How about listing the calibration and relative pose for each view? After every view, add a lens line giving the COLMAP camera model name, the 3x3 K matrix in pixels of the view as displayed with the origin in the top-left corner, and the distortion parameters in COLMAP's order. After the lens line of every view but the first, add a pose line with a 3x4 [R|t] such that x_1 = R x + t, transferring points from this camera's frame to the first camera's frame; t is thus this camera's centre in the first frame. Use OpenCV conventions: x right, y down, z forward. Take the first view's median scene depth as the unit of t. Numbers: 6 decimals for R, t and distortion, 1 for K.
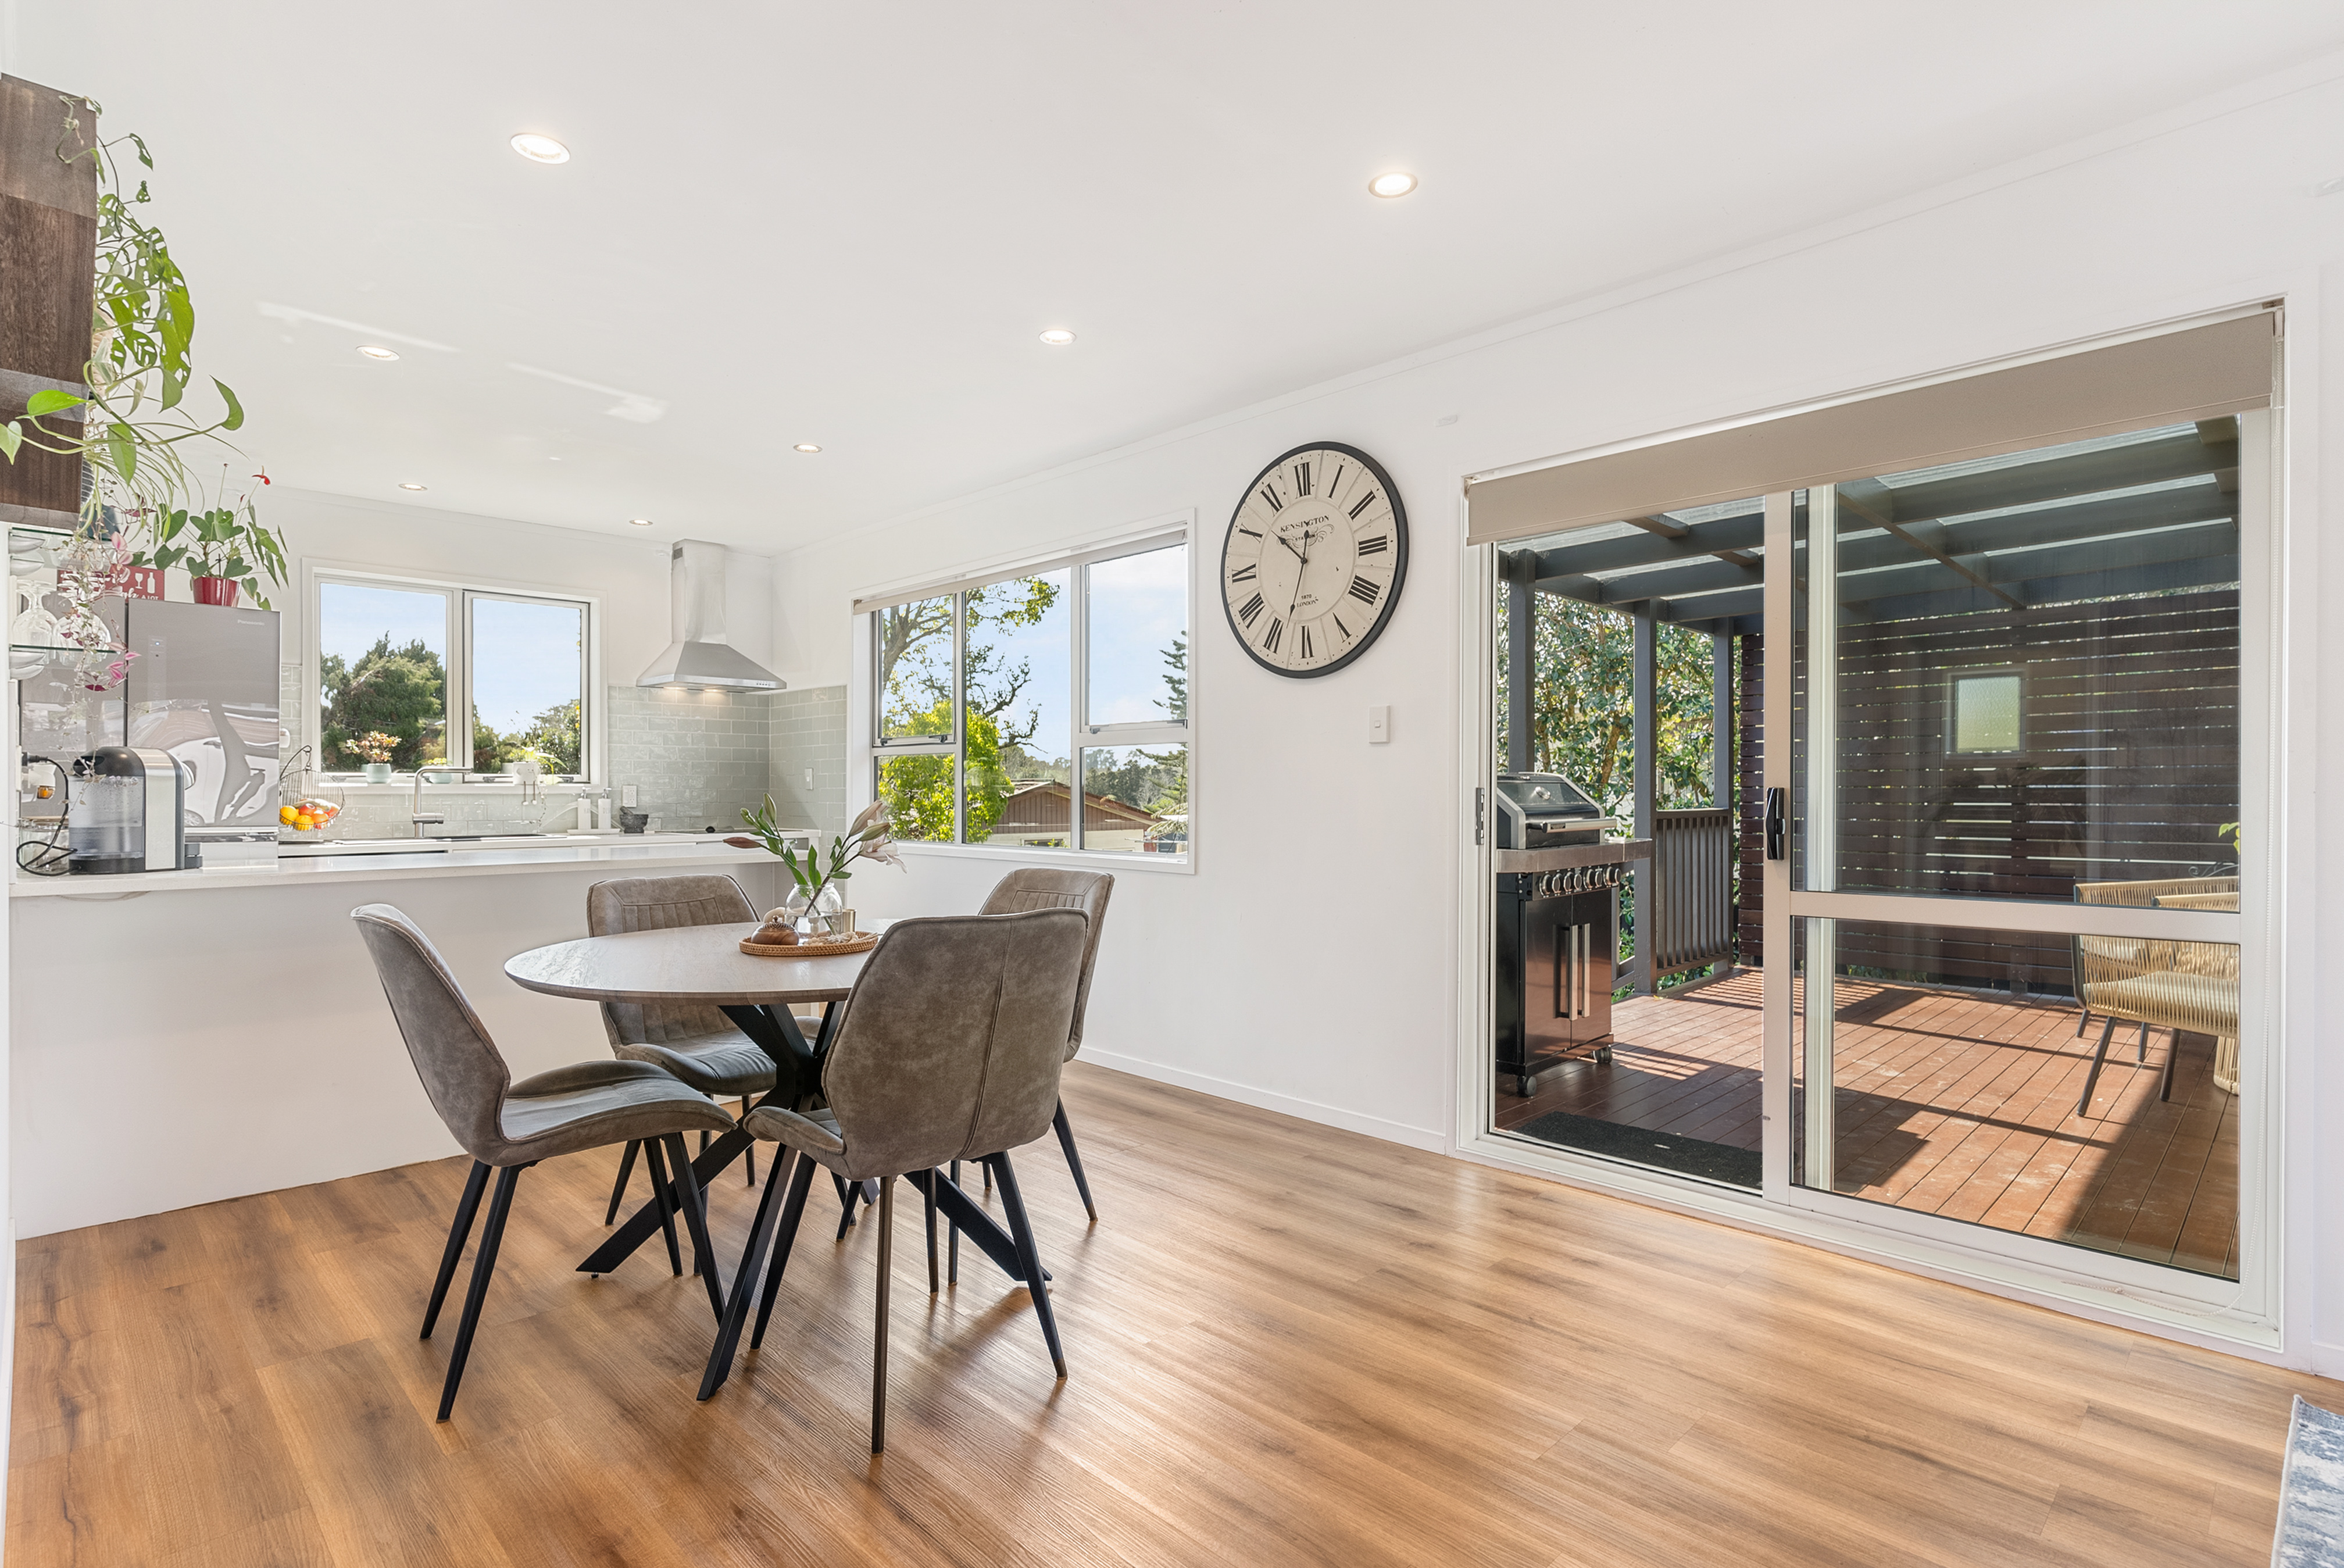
lens RADIAL K [[1151.0, 0, 1172.0], [0, 1151.0, 784.0], [0, 0, 1]] dist [0.003352, 0.000649]
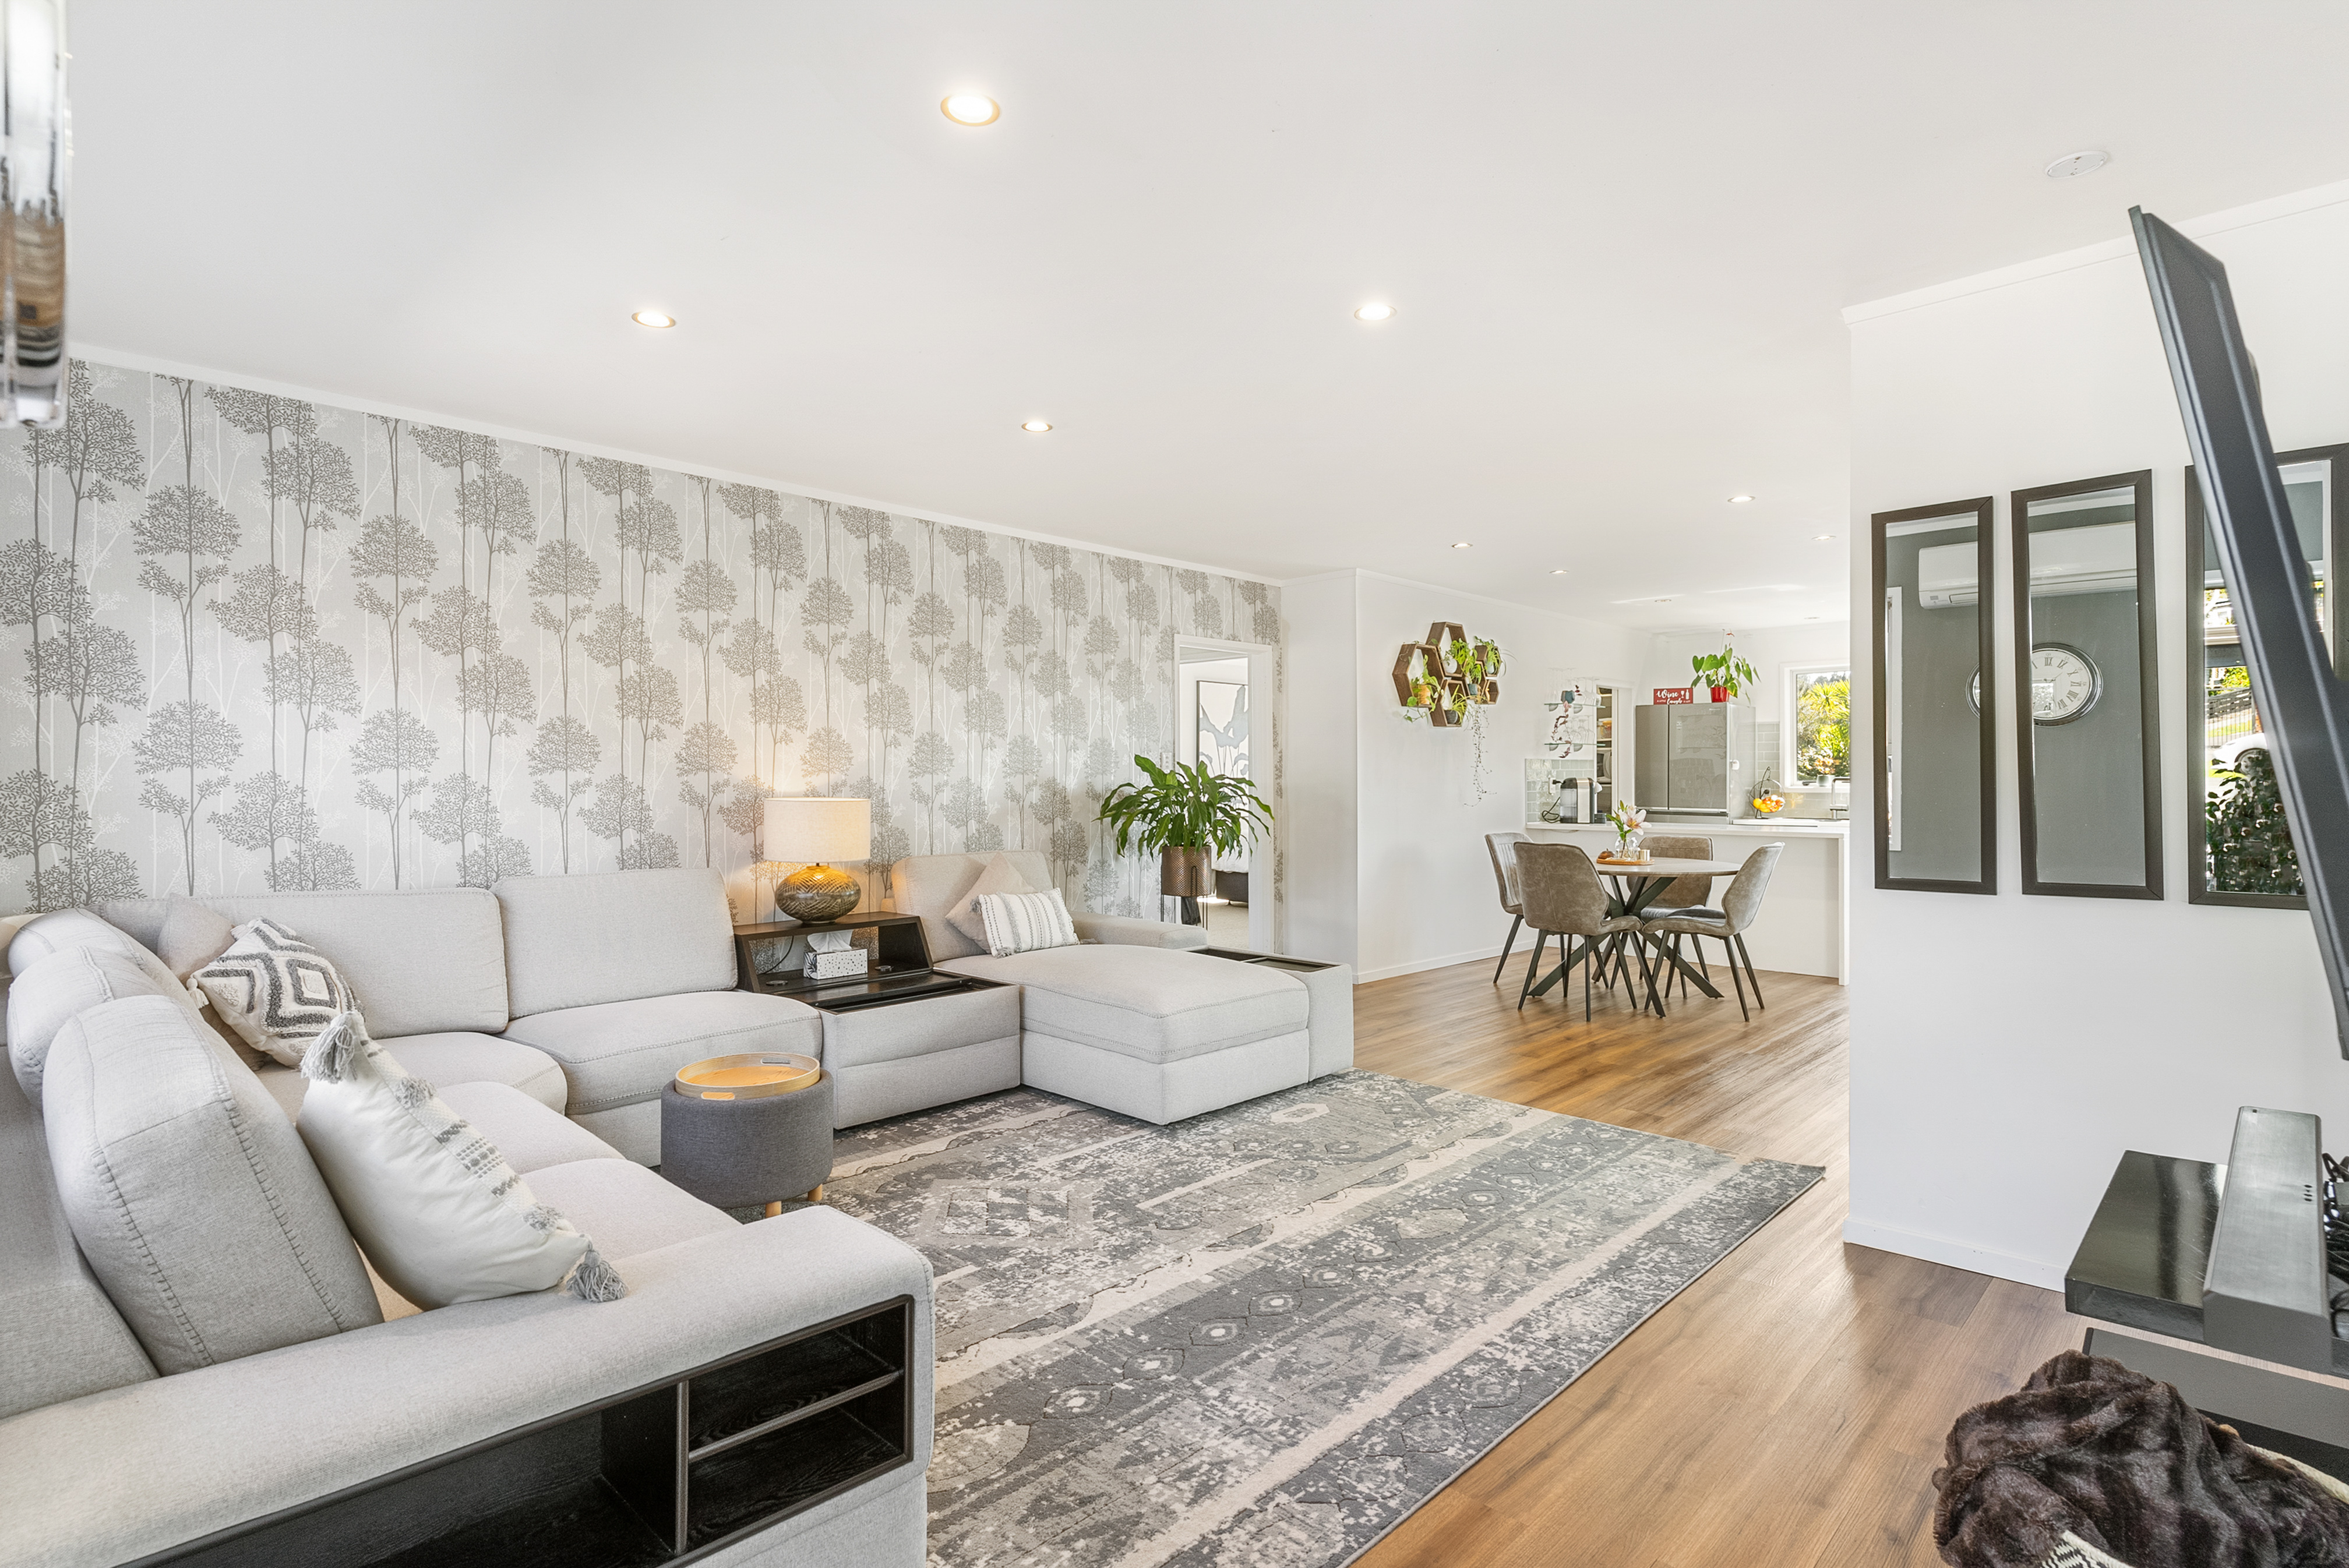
lens RADIAL K [[1209.0, 0, 1174.5], [0, 1209.0, 784.0], [0, 0, 1]] dist [0.000813, -0.000032]
pose [[0.026072, 0.009240, -0.999617, 1.444416], [0.007831, 0.999925, 0.009447, -0.038124], [0.999629, -0.008074, 0.025998, -0.013401]]
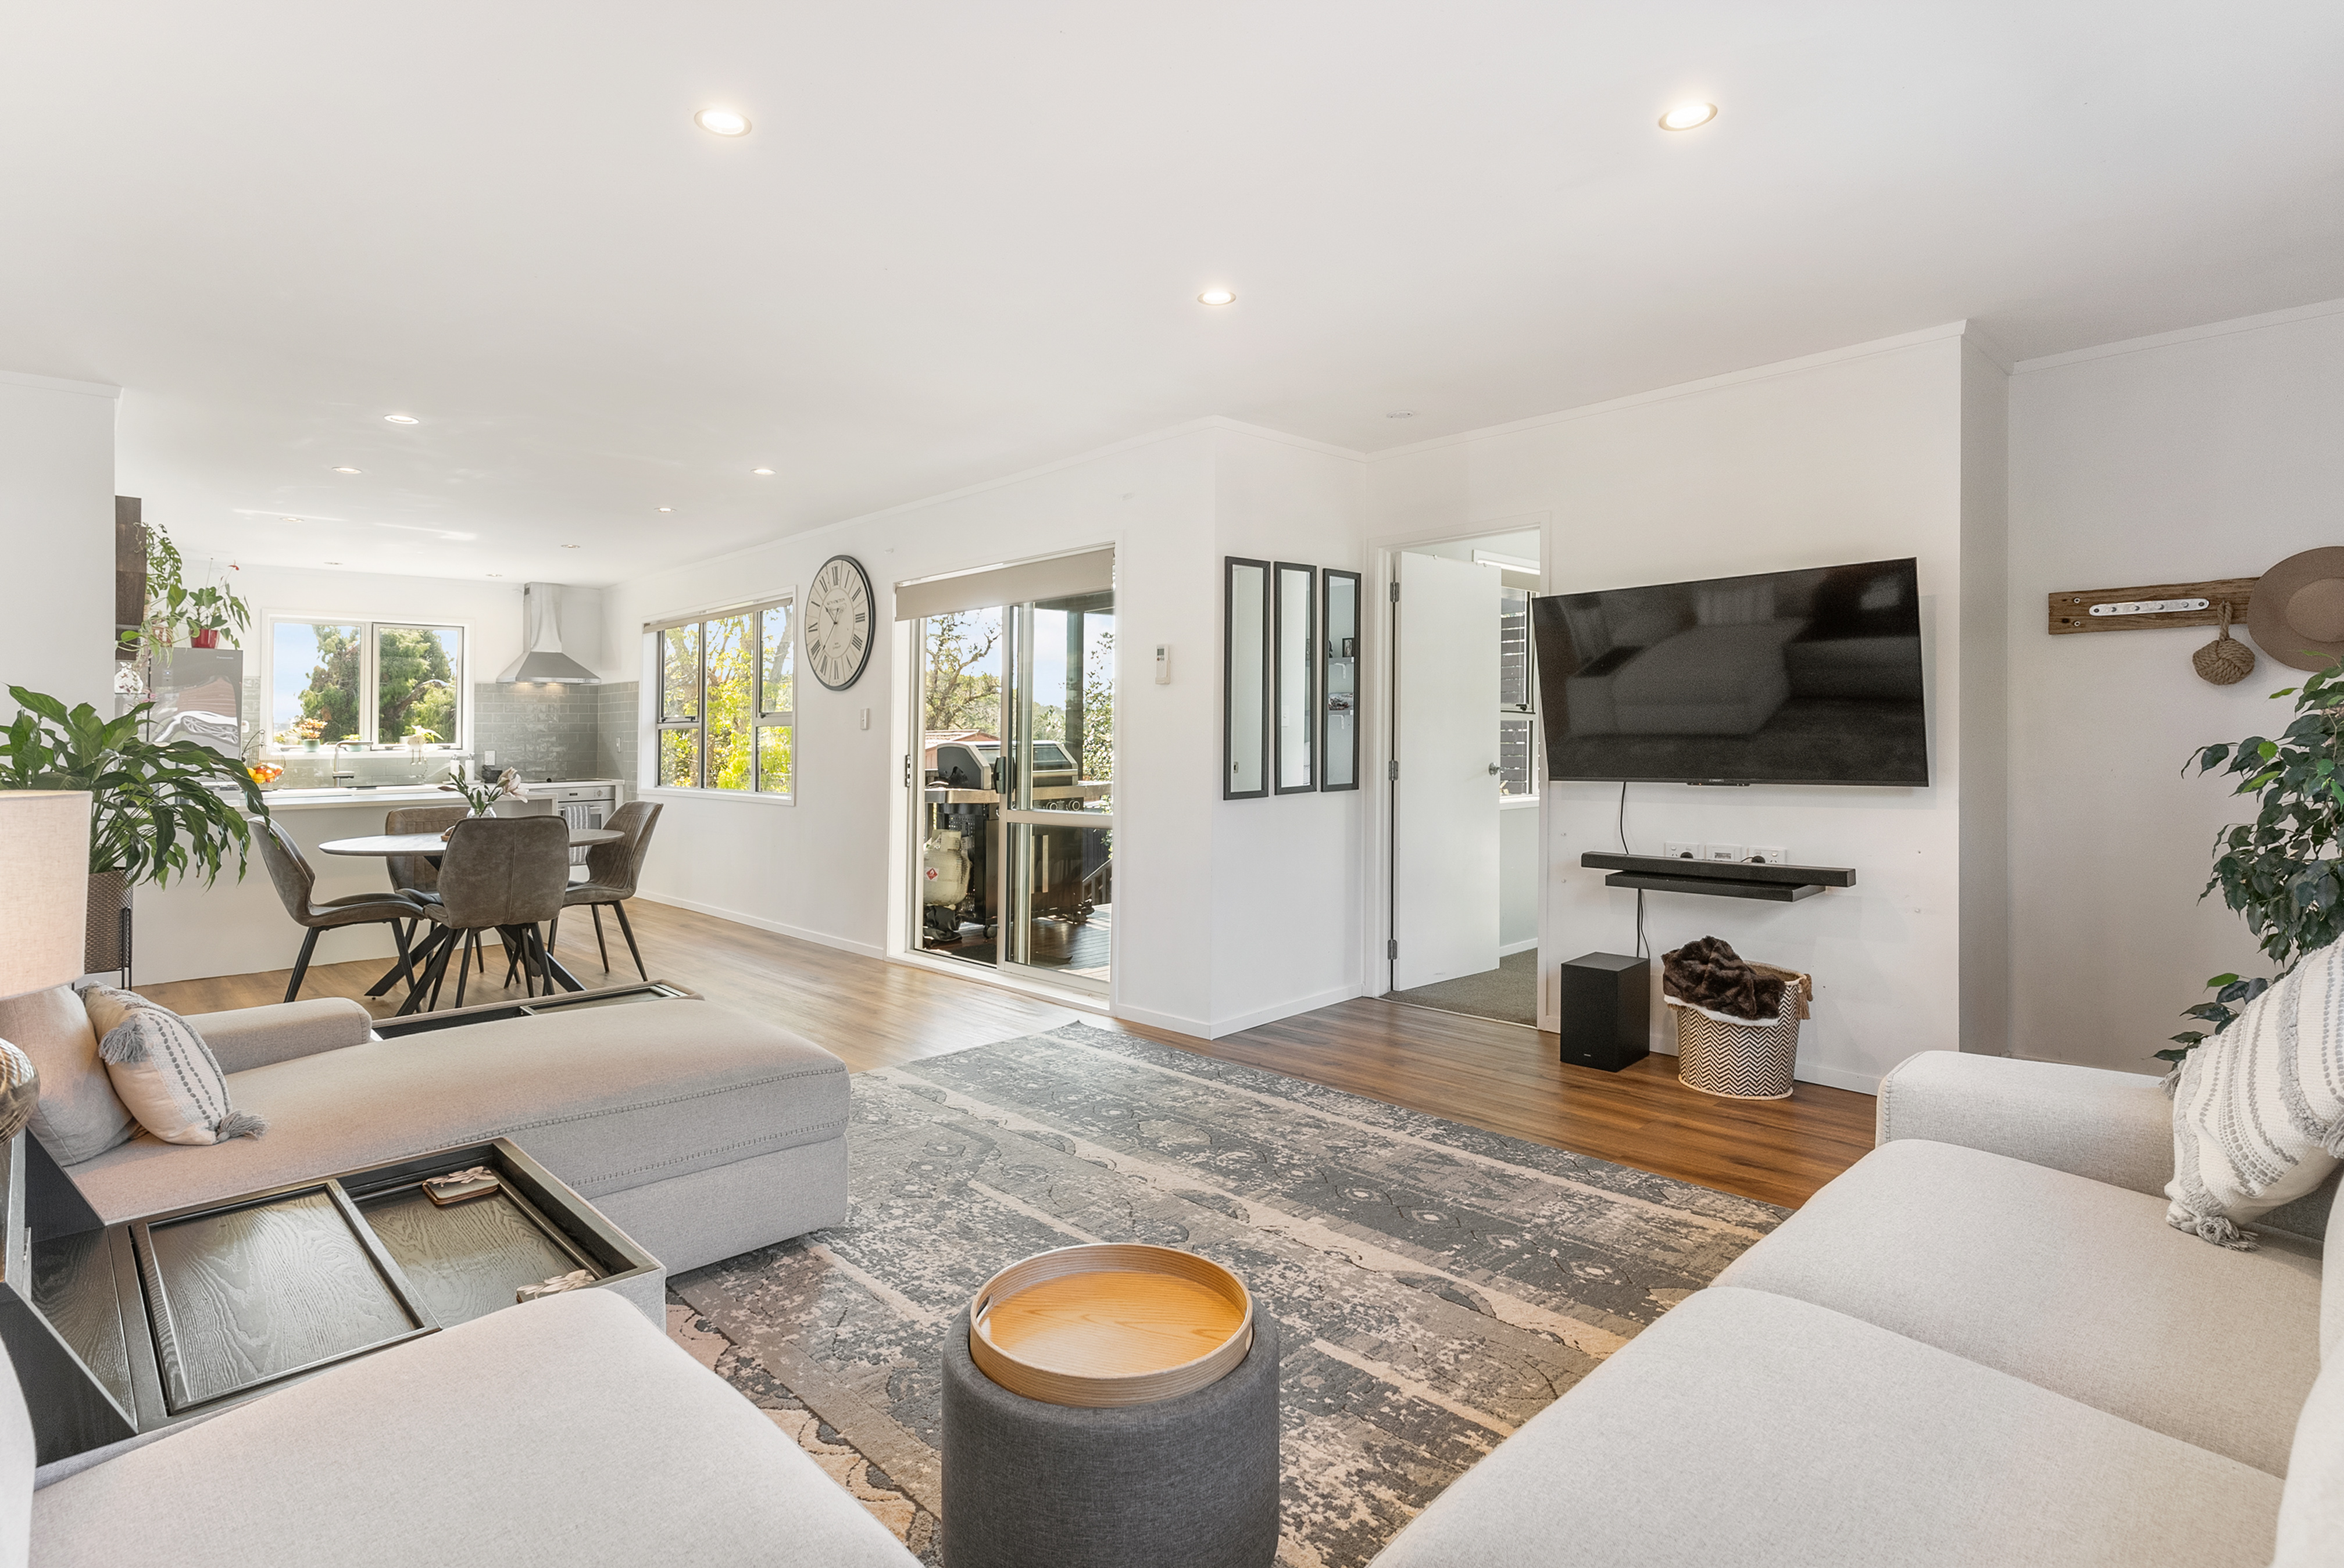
lens RADIAL K [[1141.3, 0, 1182.6], [0, 1141.3, 702.6], [0, 0, 1]] dist [0.003563, 0.000370]
pose [[0.999972, -0.006865, 0.003051, 0.615534], [0.006932, 0.999720, -0.022633, -0.031460], [-0.002895, 0.022654, 0.999739, -0.695196]]
